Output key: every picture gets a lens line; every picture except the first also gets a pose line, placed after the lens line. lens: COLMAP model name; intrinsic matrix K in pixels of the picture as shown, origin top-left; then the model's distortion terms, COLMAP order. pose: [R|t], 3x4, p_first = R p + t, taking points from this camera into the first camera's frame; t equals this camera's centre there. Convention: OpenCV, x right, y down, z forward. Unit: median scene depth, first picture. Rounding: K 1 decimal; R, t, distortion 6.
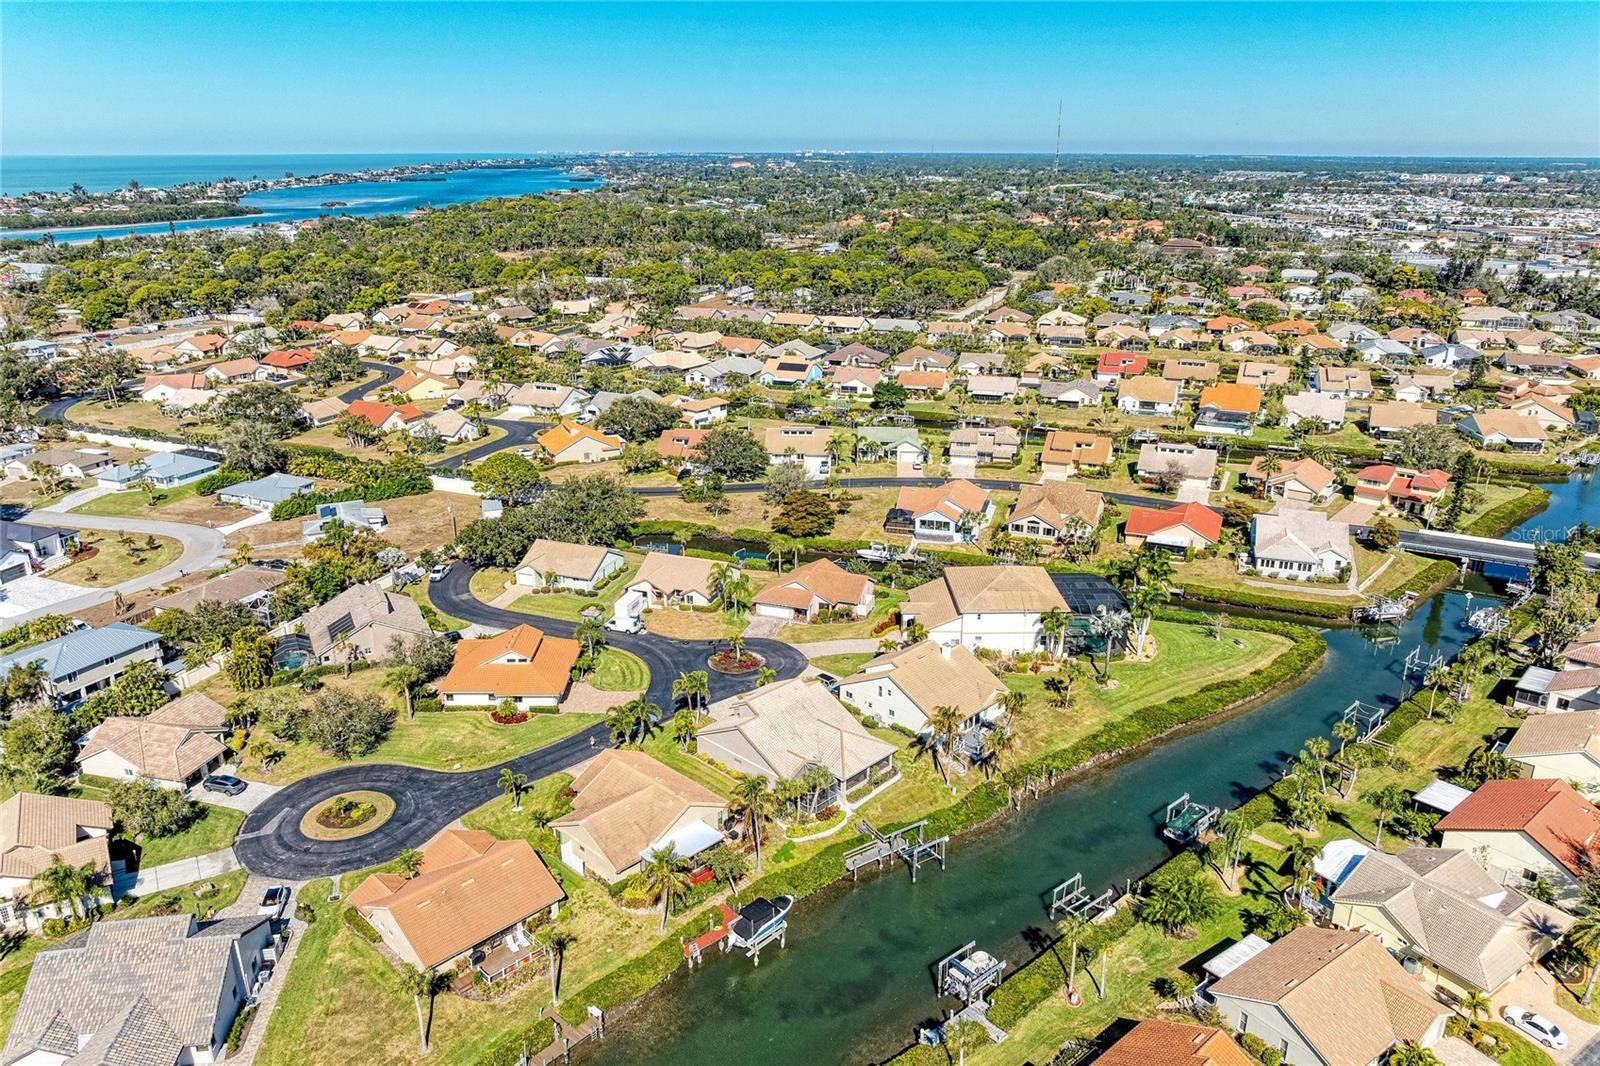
lens RADIAL K [[1121.1, 0, 807.8], [0, 1121.1, 527.6], [0, 0, 1]] dist [-0.010578, -0.015957]
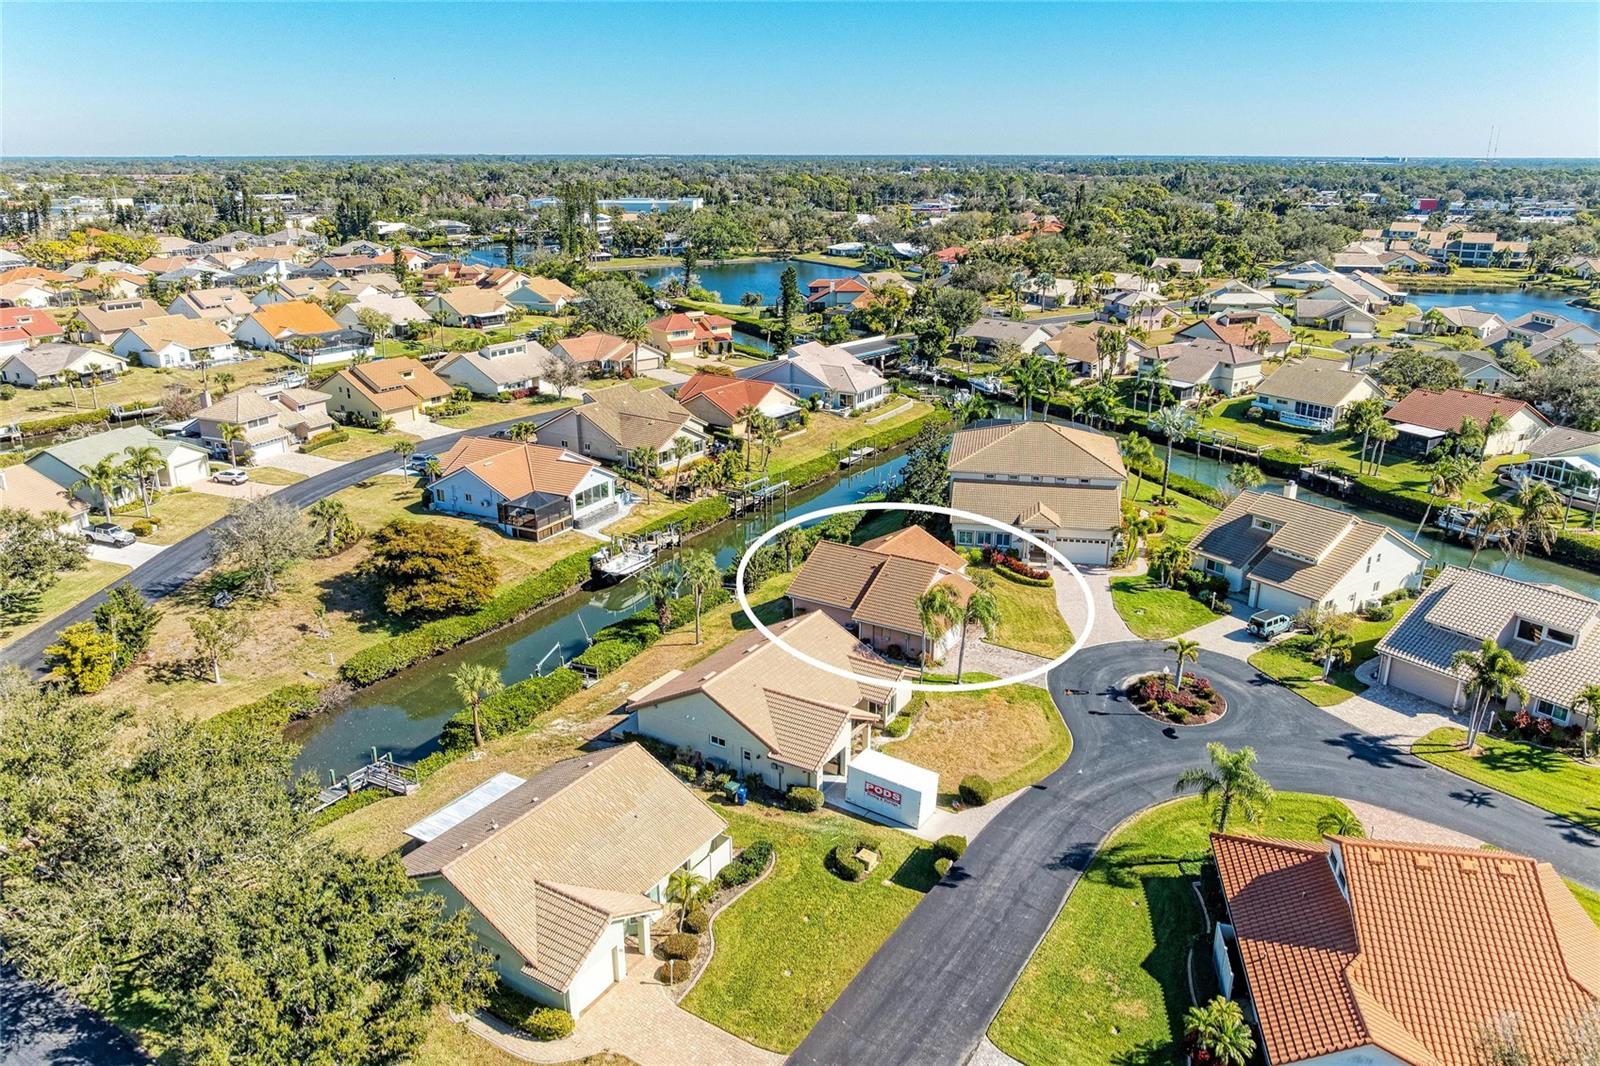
lens RADIAL K [[1121.1, 0, 802.4], [0, 1121.1, 532.7], [0, 0, 1]] dist [-0.010578, -0.015957]
pose [[0.201857, -0.317550, 0.926507, -0.380567], [0.314392, 0.916927, 0.245770, -0.087016], [-0.927584, 0.241676, 0.284923, 0.705747]]
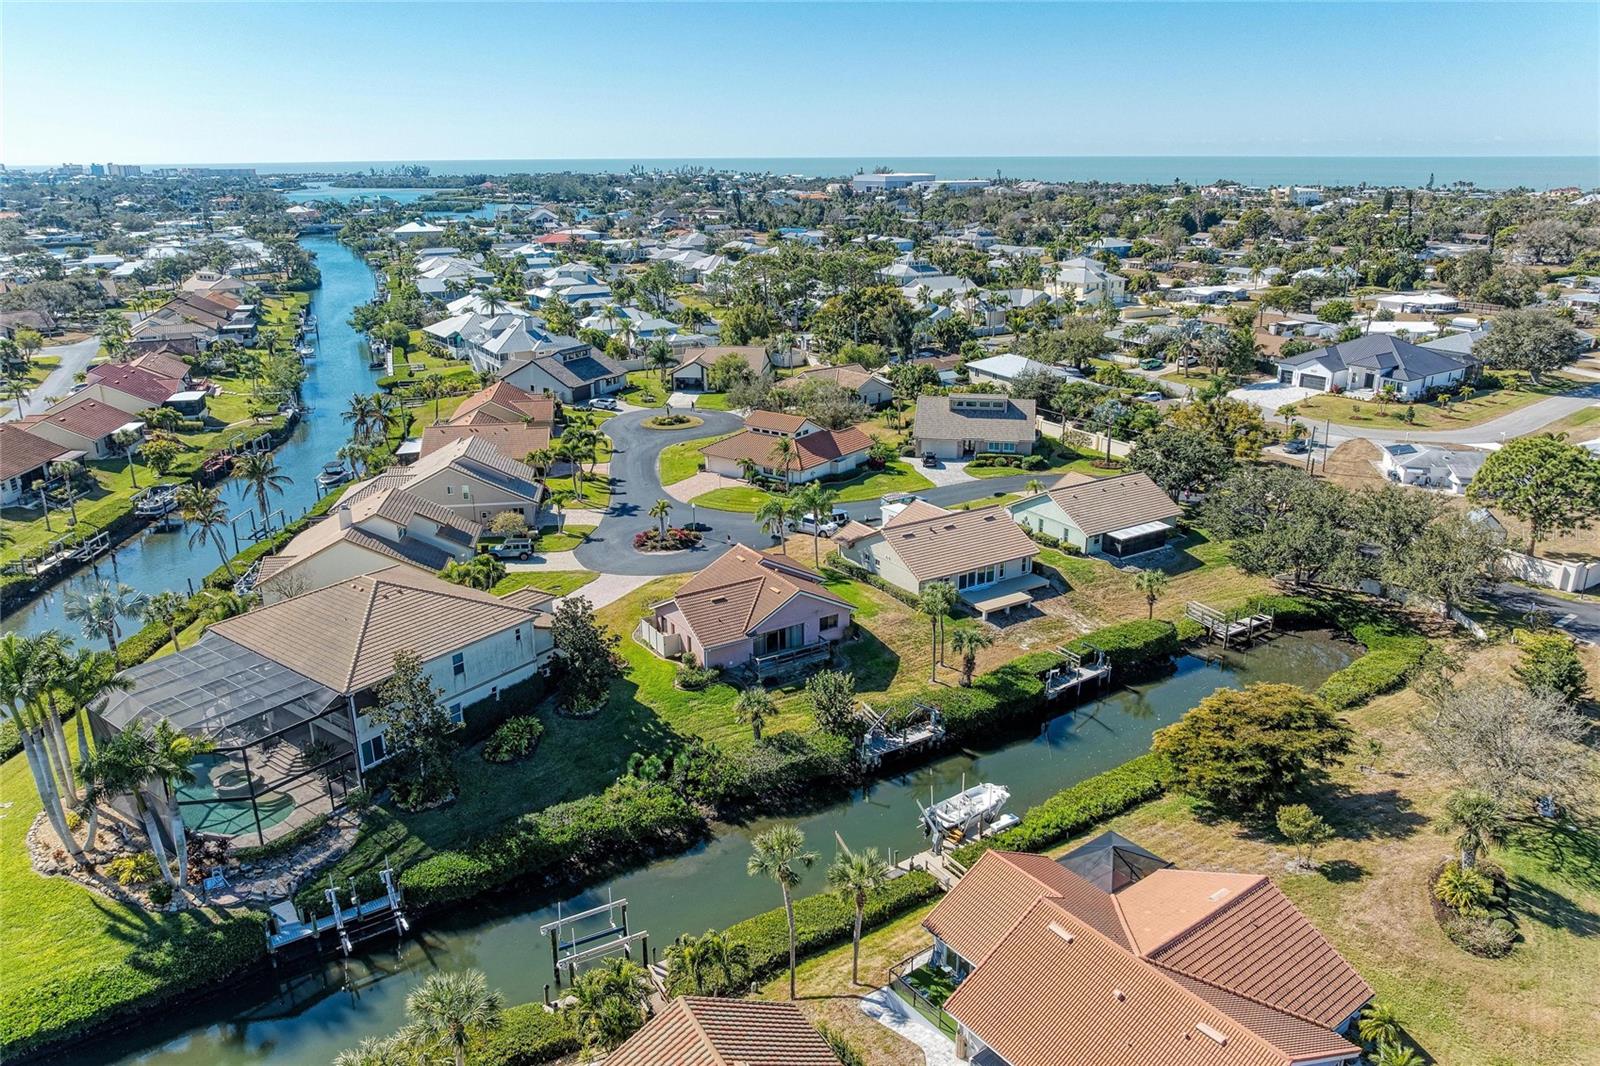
lens RADIAL K [[1121.1, 0, 802.8], [0, 1121.1, 532.8], [0, 0, 1]] dist [-0.010578, -0.015957]
pose [[-0.617478, 0.252252, -0.745043, 0.303827], [-0.248190, 0.836318, 0.488850, -0.189786], [0.746406, 0.486767, -0.453802, 0.992888]]
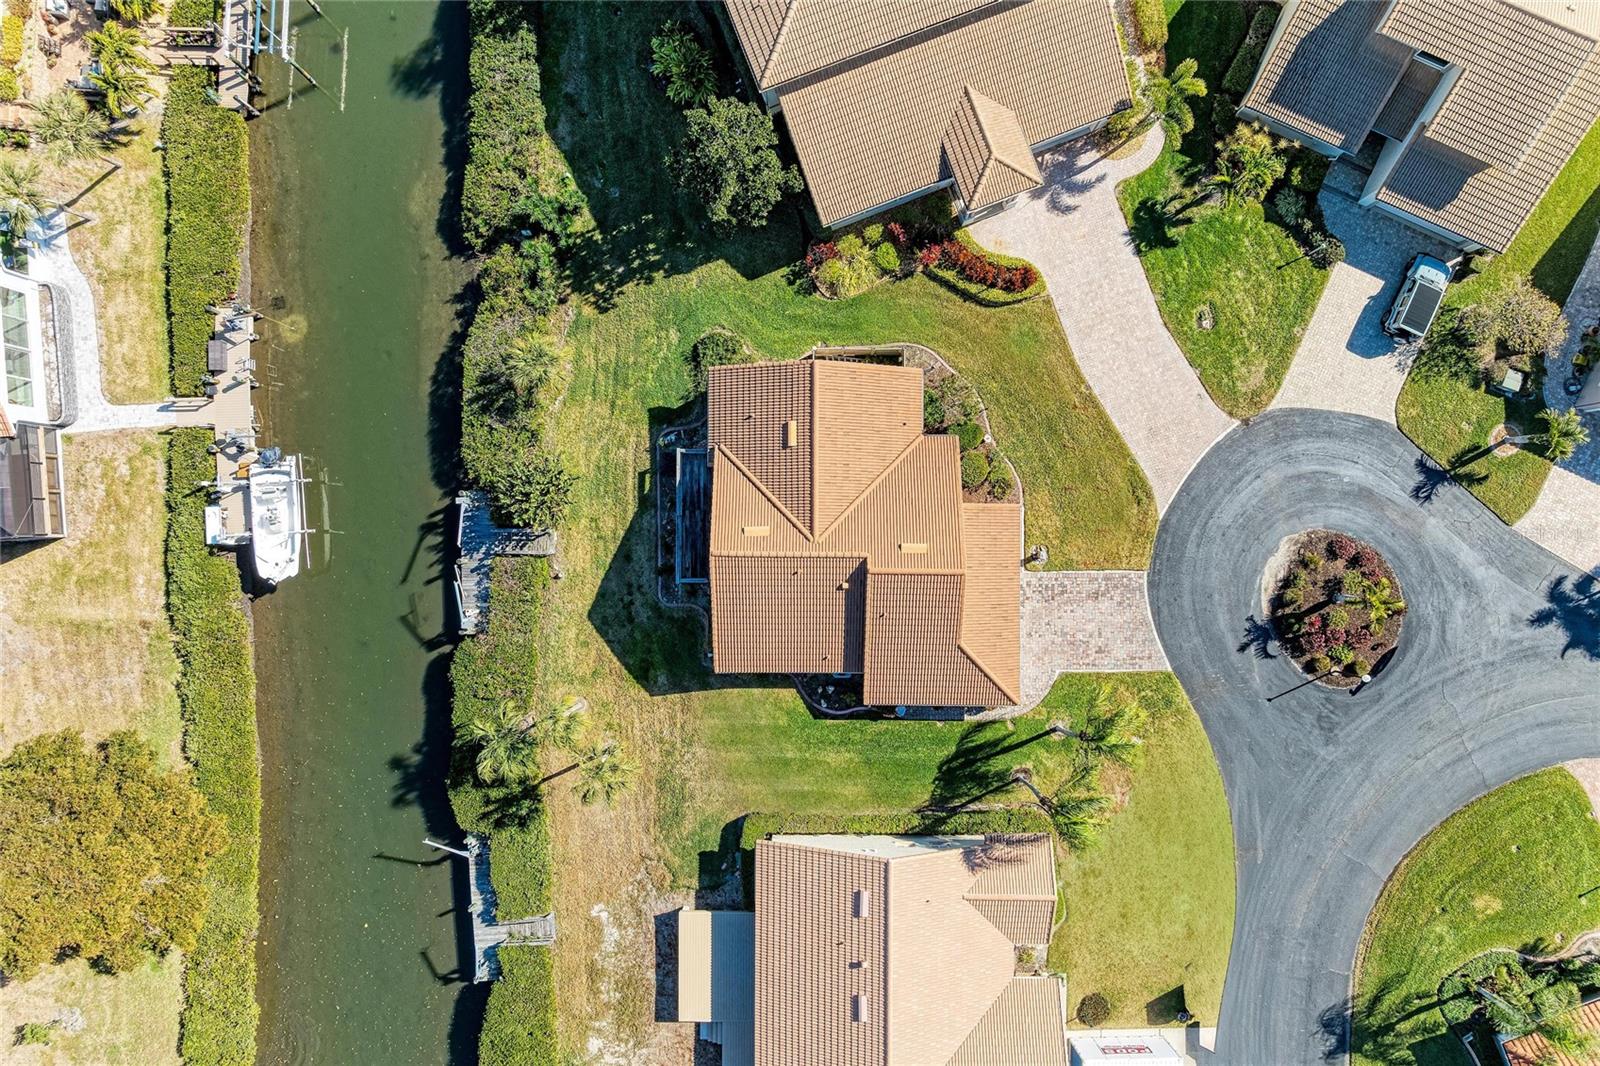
lens RADIAL K [[1121.1, 0, 800.6], [0, 1121.1, 531.8], [0, 0, 1]] dist [-0.010578, -0.015957]
pose [[-0.337651, -0.941271, -0.000484, 0.010652], [0.303967, -0.109525, 0.946366, -0.186393], [-0.890840, 0.319395, 0.323096, 0.730300]]
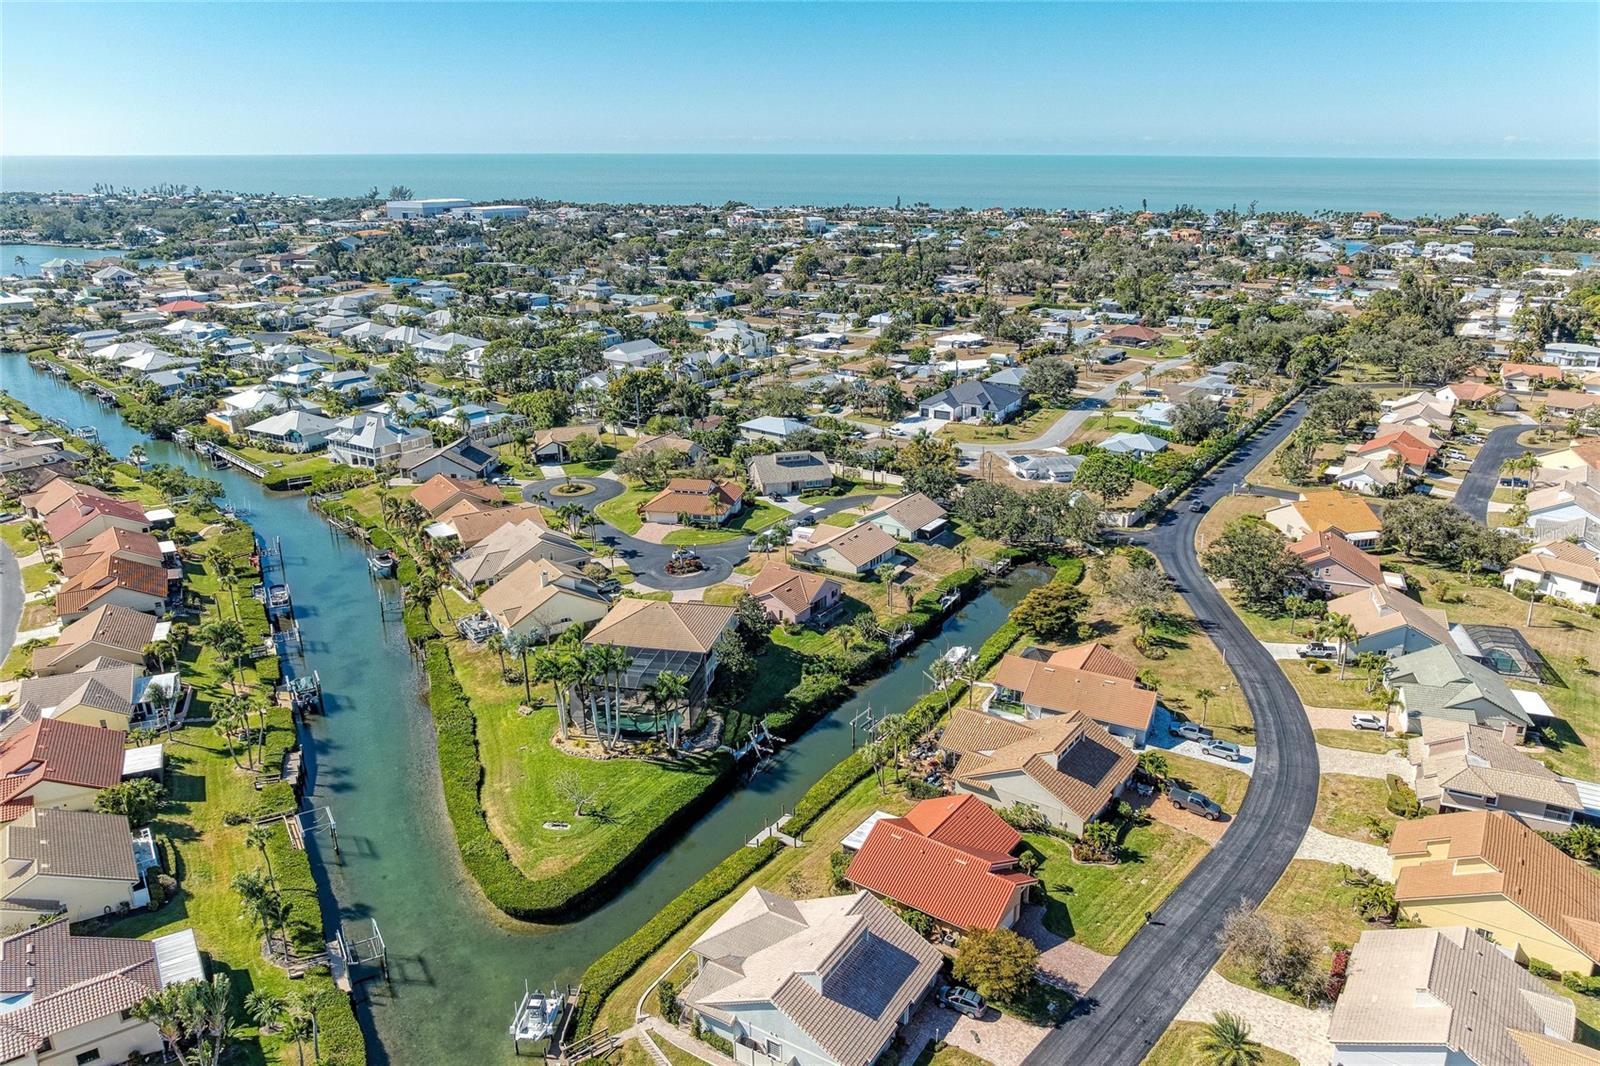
lens RADIAL K [[1121.1, 0, 815.7], [0, 1121.1, 538.5], [0, 0, 1]] dist [-0.010578, -0.015957]
pose [[-0.213896, 0.316846, -0.924044, 0.728966], [-0.315461, 0.872850, 0.372314, -0.291114], [0.924518, 0.371136, -0.086747, 0.871536]]
